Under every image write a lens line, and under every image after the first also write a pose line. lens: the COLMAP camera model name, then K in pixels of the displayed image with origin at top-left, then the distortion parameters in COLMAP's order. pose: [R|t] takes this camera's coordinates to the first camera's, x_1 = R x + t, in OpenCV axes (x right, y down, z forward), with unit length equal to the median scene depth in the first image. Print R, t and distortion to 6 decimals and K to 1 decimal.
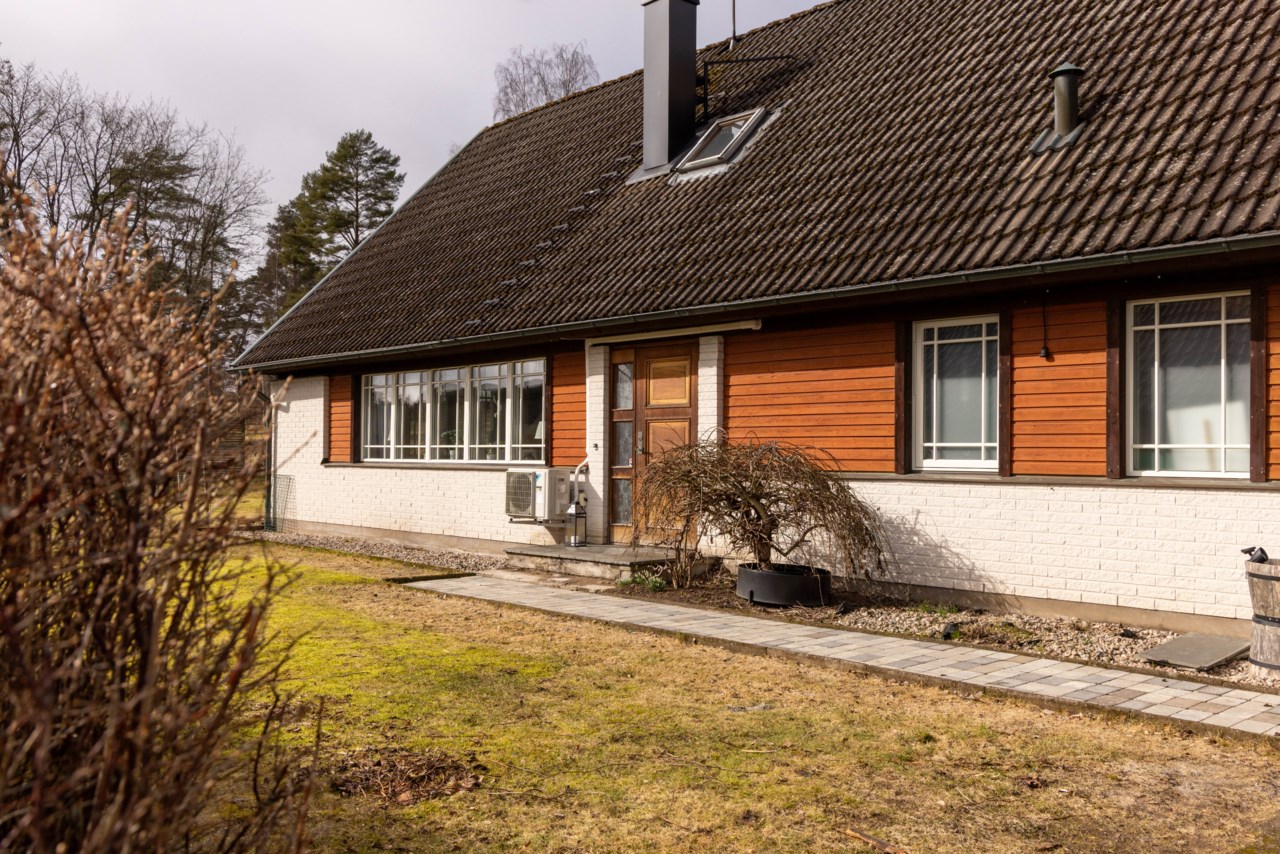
lens RADIAL K [[1137.7, 0, 641.7], [0, 1137.7, 441.1], [0, 0, 1]] dist [-0.000863, 0.003266]
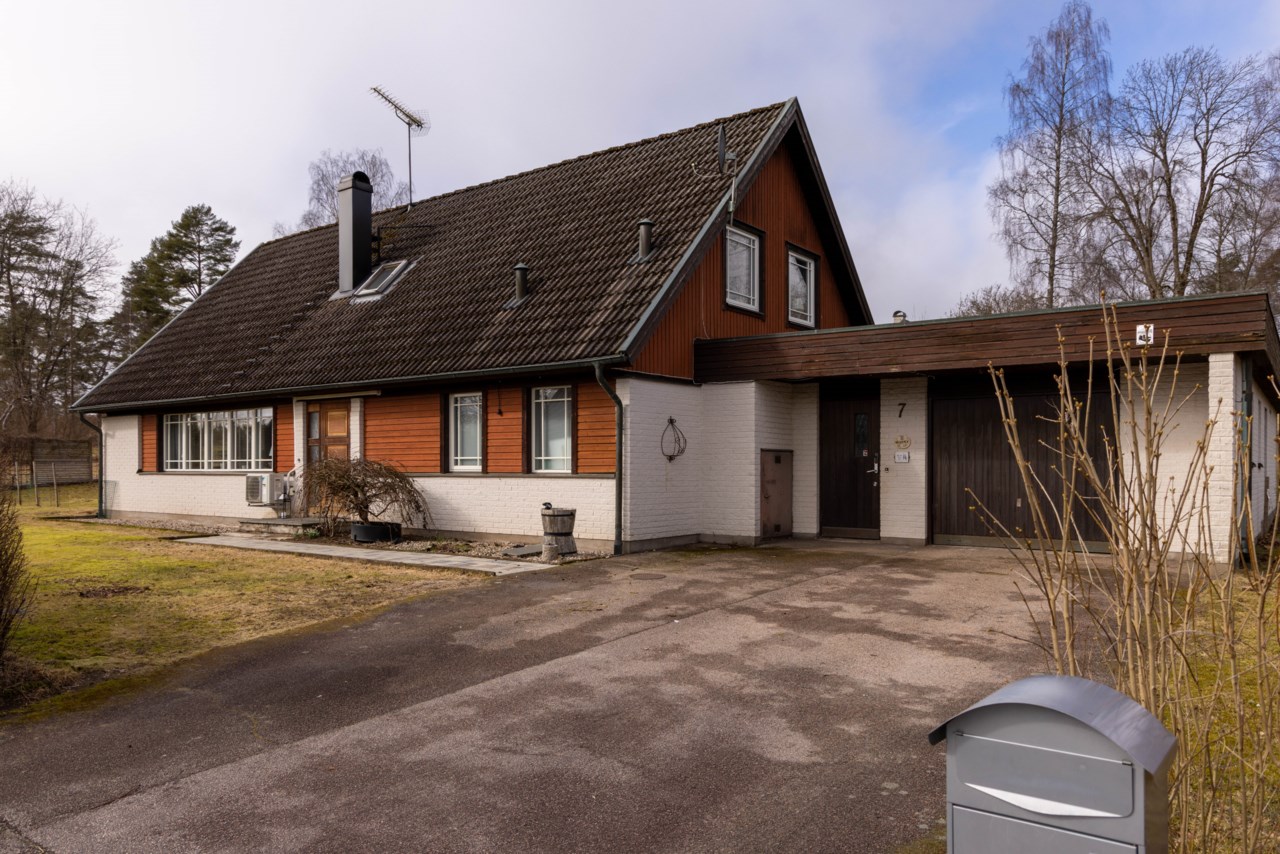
lens RADIAL K [[923.2, 0, 639.4], [0, 923.2, 465.4], [0, 0, 1]] dist [0.007751, -0.002915]
pose [[0.983339, -0.010021, 0.181505, 0.280545], [0.007692, 0.999879, 0.013532, -0.003232], [-0.181619, -0.011911, 0.983297, -0.608902]]
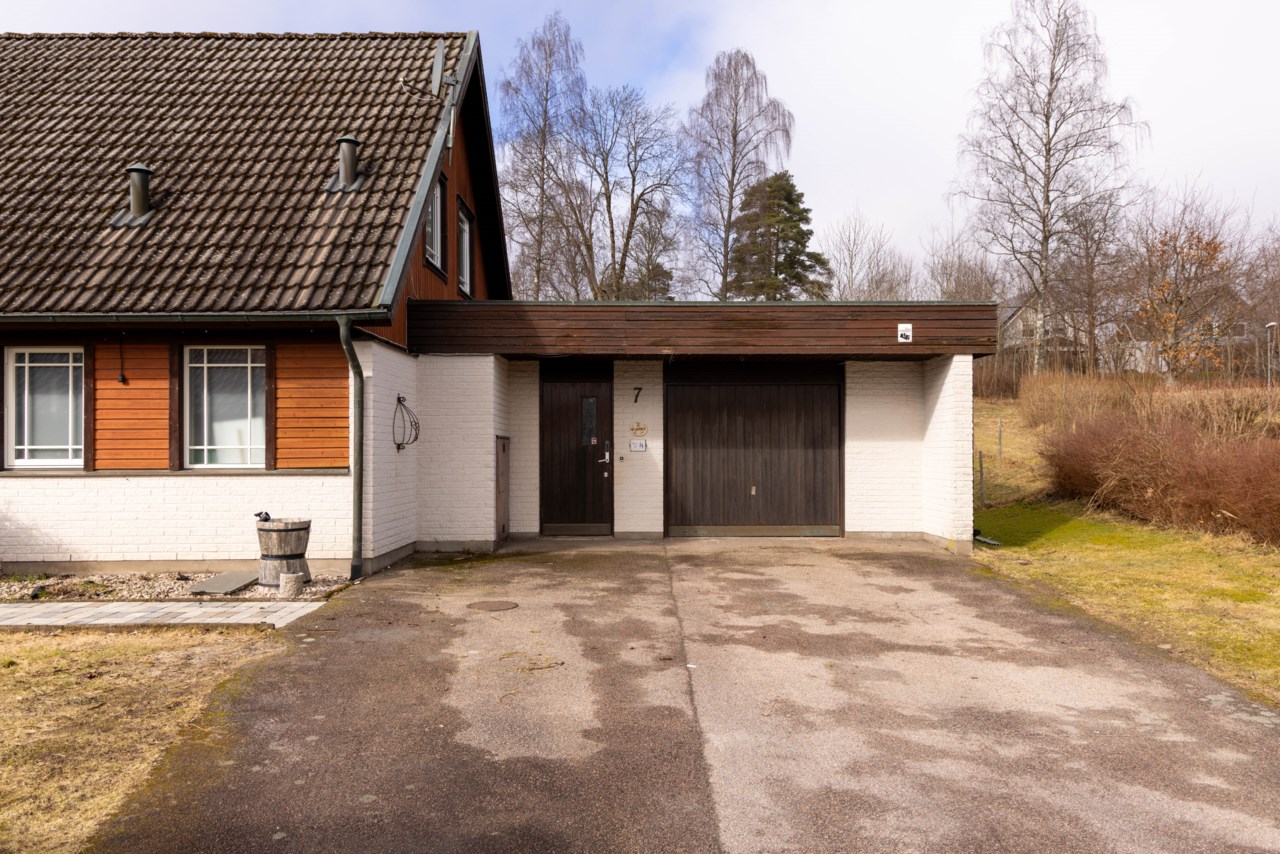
lens RADIAL K [[928.7, 0, 640.9], [0, 928.7, 433.5], [0, 0, 1]] dist [0.033485, -0.006182]
pose [[0.681459, -0.001516, 0.731855, -0.037436], [0.001660, 0.999998, 0.000526, -0.011268], [-0.731854, 0.000857, 0.681460, -0.194540]]
